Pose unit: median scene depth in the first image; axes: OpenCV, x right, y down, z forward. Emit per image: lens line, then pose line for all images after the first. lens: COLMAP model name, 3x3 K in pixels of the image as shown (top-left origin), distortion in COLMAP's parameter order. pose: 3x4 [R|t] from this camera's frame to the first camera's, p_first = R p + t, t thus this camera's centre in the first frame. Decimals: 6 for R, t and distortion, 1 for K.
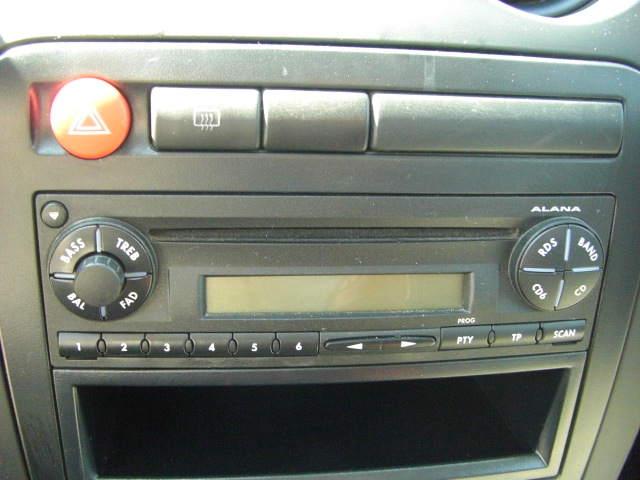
lens RADIAL K [[733.4, 0, 320.0], [0, 733.4, 242.6], [0, 0, 1]] dist [-0.156260, 0.000000]
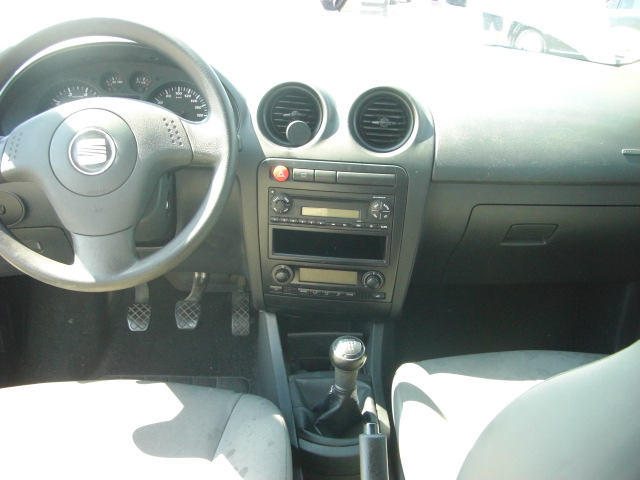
lens RADIAL K [[742.3, 0, 313.7], [0, 742.3, 242.3], [0, 0, 1]] dist [-0.146612, 0.000000]
pose [[0.973294, 0.074209, -0.217237, 1.001397], [-0.067670, 0.997007, 0.037398, 0.093068], [0.219362, -0.021699, 0.975402, -3.771726]]
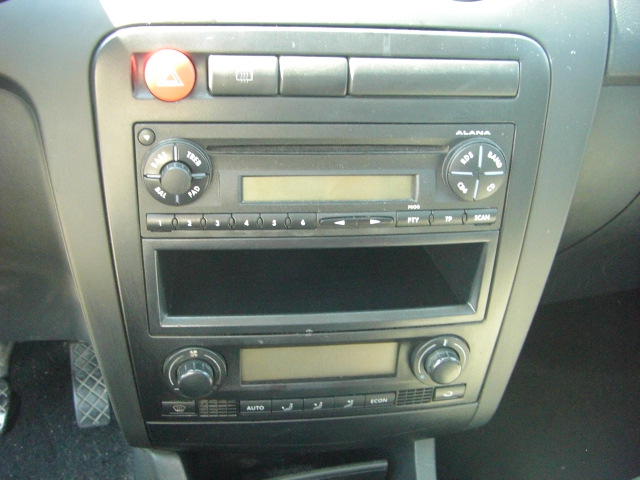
lens RADIAL K [[733.4, 0, 322.1], [0, 733.4, 239.8], [0, 0, 1]] dist [-0.156260, 0.000000]
pose [[0.999995, -0.001973, -0.002445, 0.015359], [0.002194, 0.995563, 0.094071, 0.034583], [0.002249, -0.094076, 0.995562, -0.561054]]
